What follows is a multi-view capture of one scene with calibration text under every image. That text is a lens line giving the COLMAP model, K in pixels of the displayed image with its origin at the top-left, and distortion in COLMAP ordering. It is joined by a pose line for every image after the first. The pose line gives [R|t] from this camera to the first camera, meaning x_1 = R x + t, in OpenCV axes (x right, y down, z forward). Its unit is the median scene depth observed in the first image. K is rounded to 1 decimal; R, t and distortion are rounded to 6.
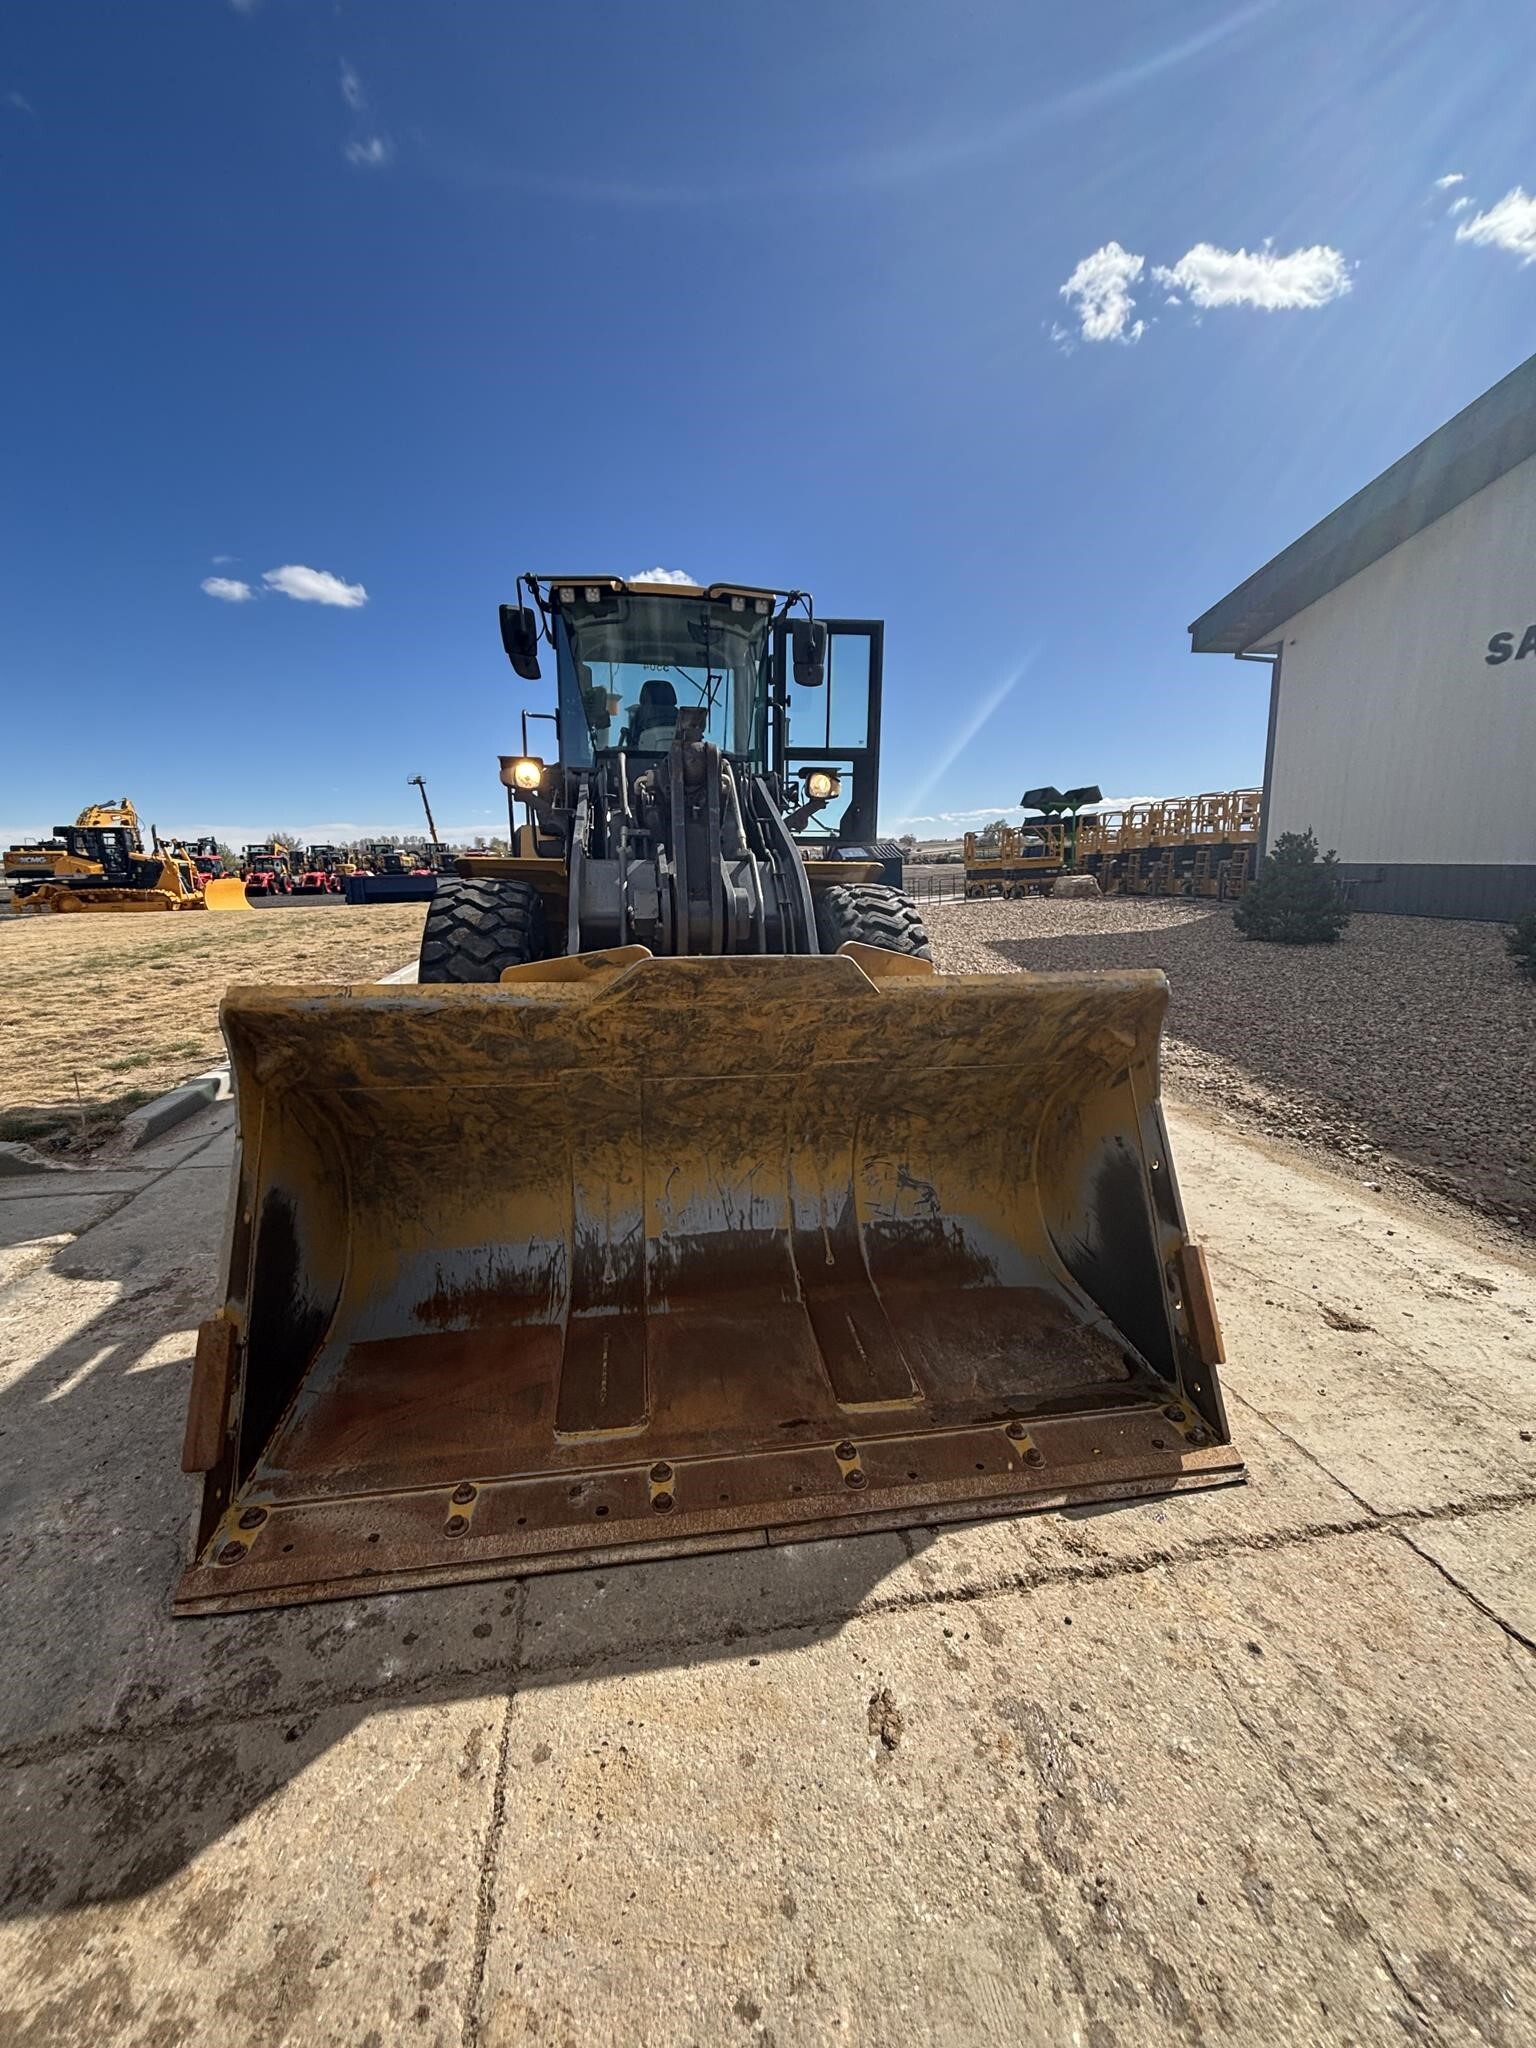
lens RADIAL K [[817.6, 0, 772.6], [0, 817.6, 1029.8], [0, 0, 1]] dist [0.002341, -0.001110]
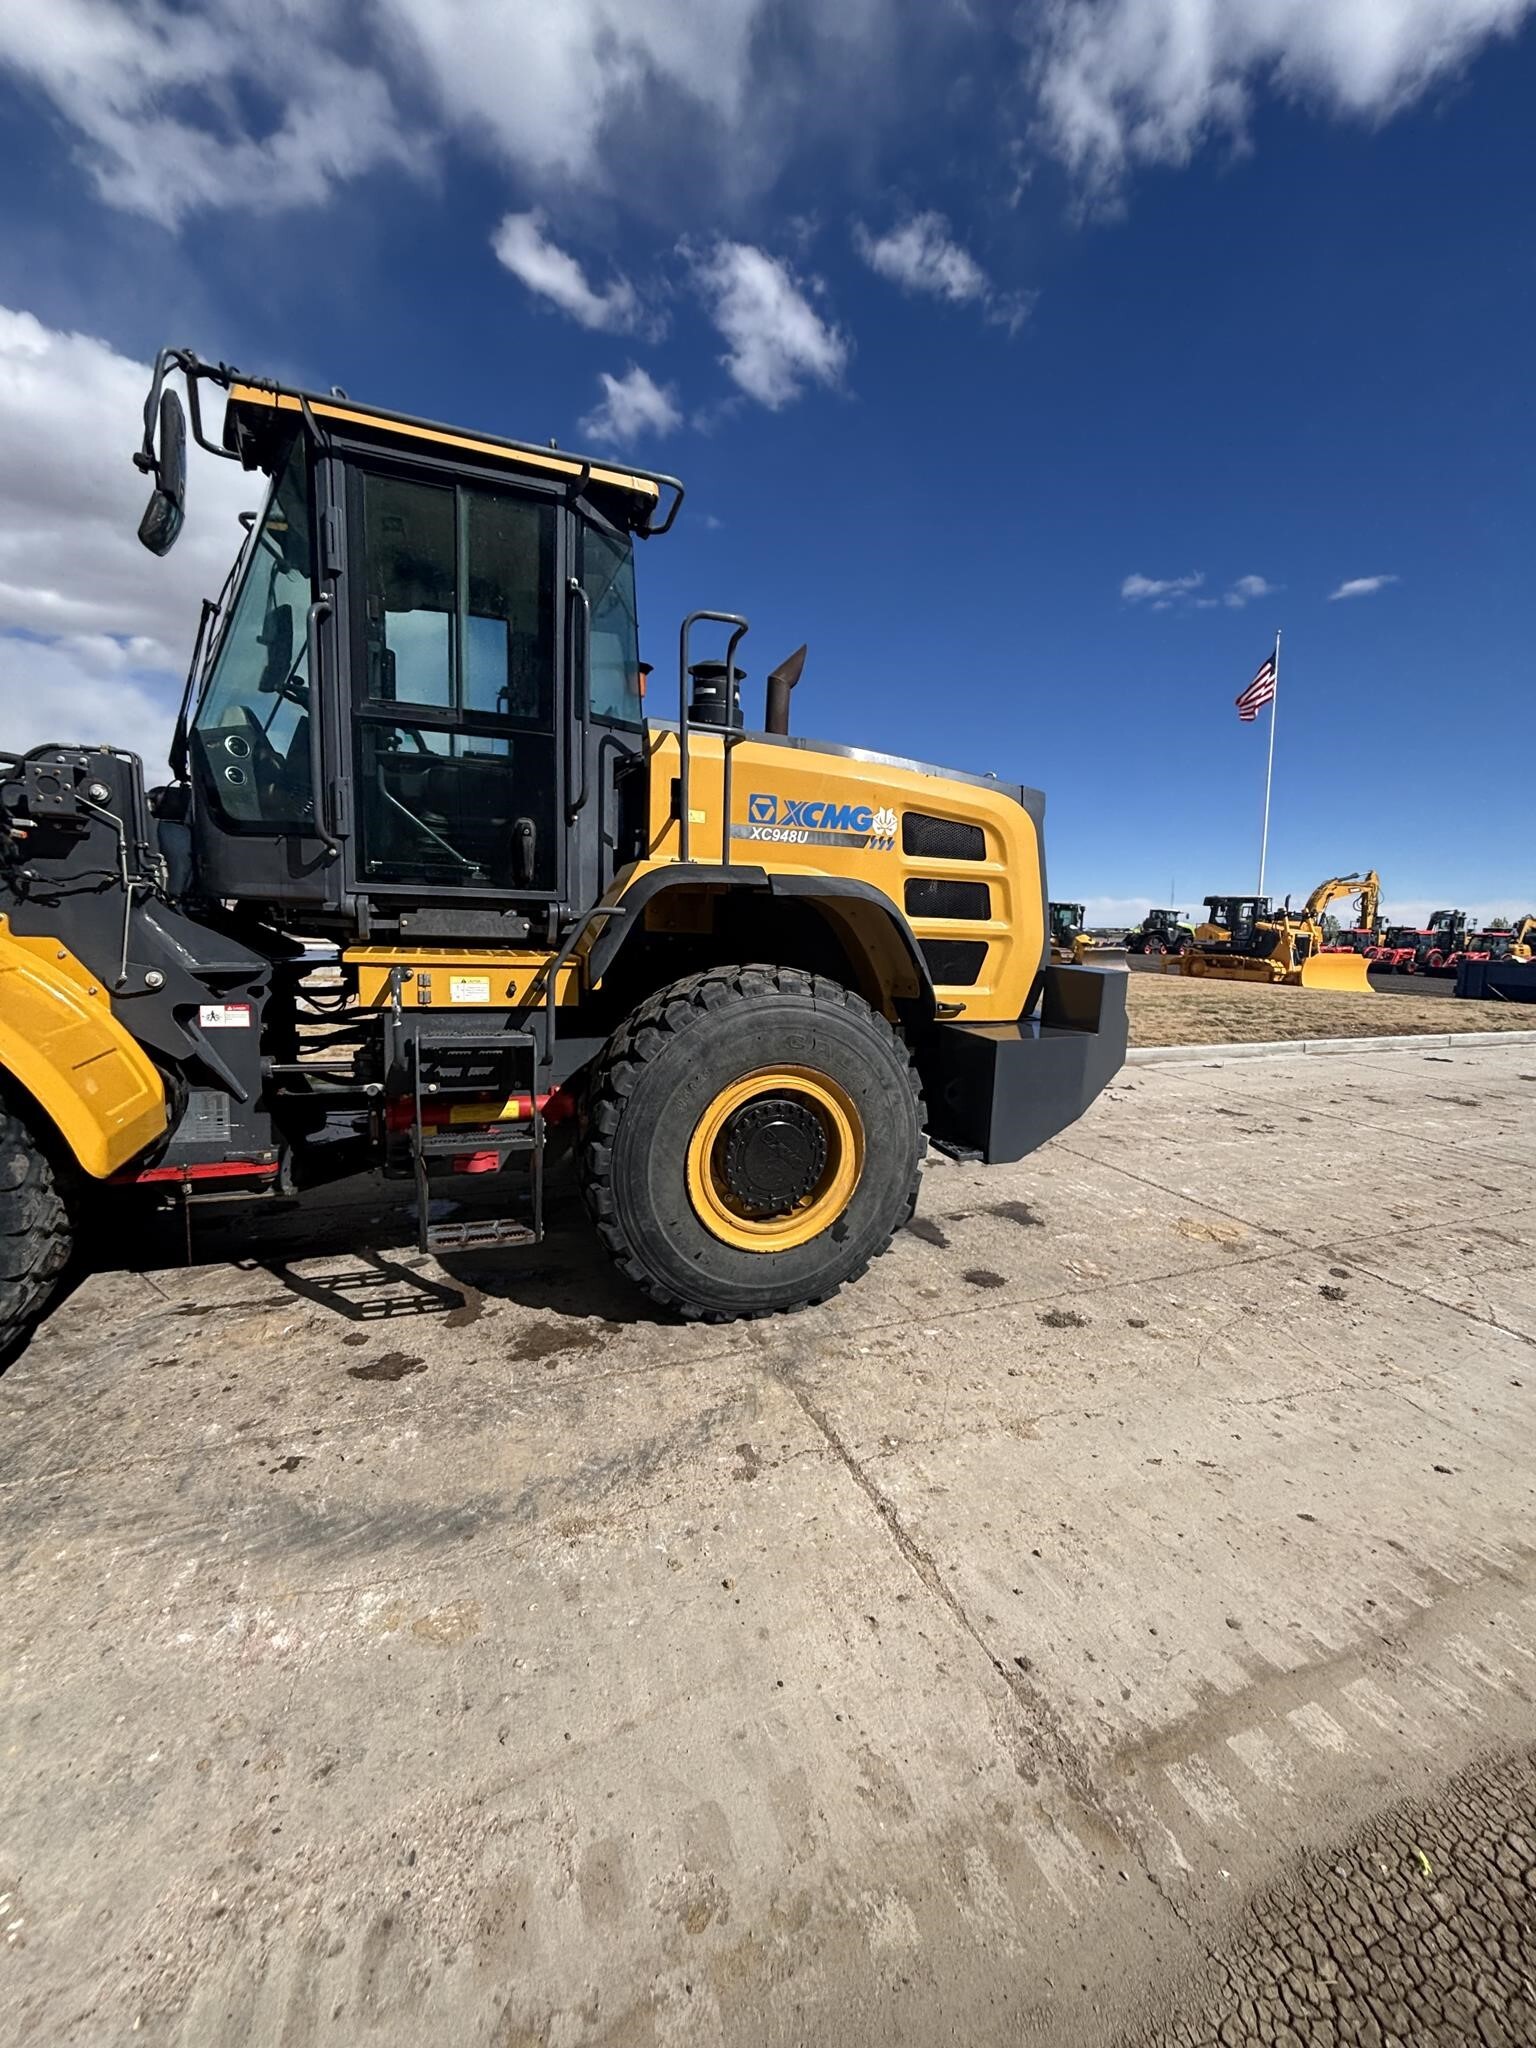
lens RADIAL K [[820.3, 0, 773.7], [0, 820.3, 1015.8], [0, 0, 1]] dist [0.001156, -0.002192]
pose [[0.201627, 0.133968, -0.970257, 1.055932], [-0.234841, 0.968319, 0.084898, -0.498818], [0.950892, 0.210738, 0.226701, 2.234042]]
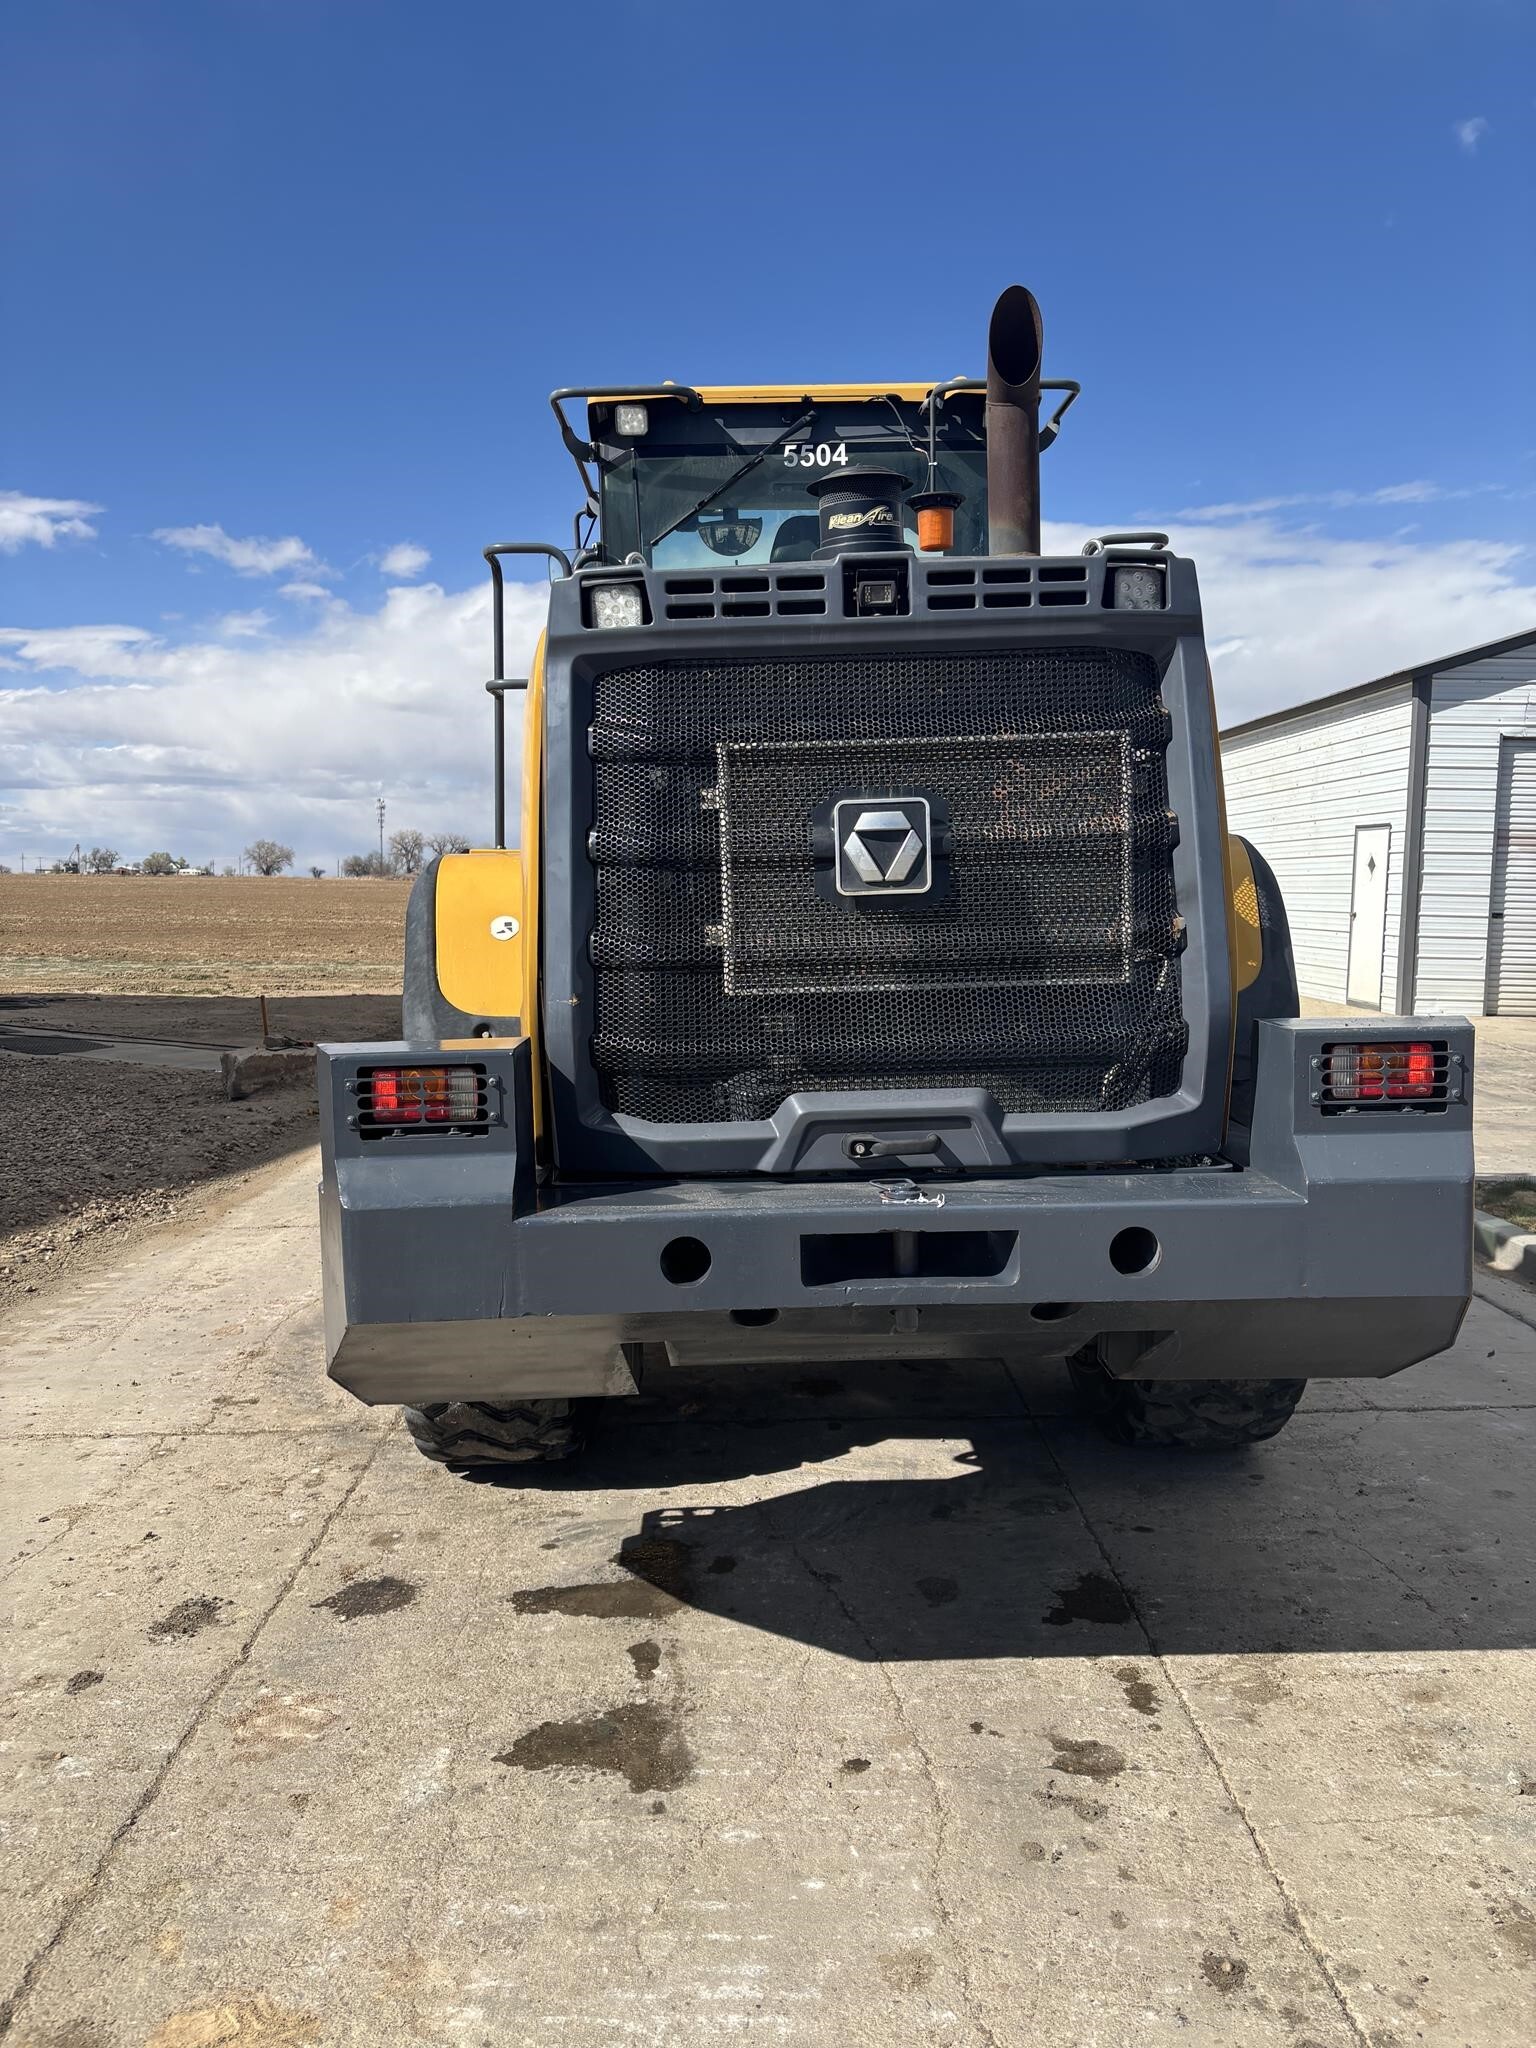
lens RADIAL K [[1544.0, 0, 764.9], [0, 1544.0, 996.5], [0, 0, 1]] dist [0.019322, 0.000178]
pose [[-0.986152, 0.003172, 0.165815, -0.522181], [0.049612, 0.959676, 0.276696, -0.859899], [-0.158251, 0.281090, -0.946544, 3.863507]]
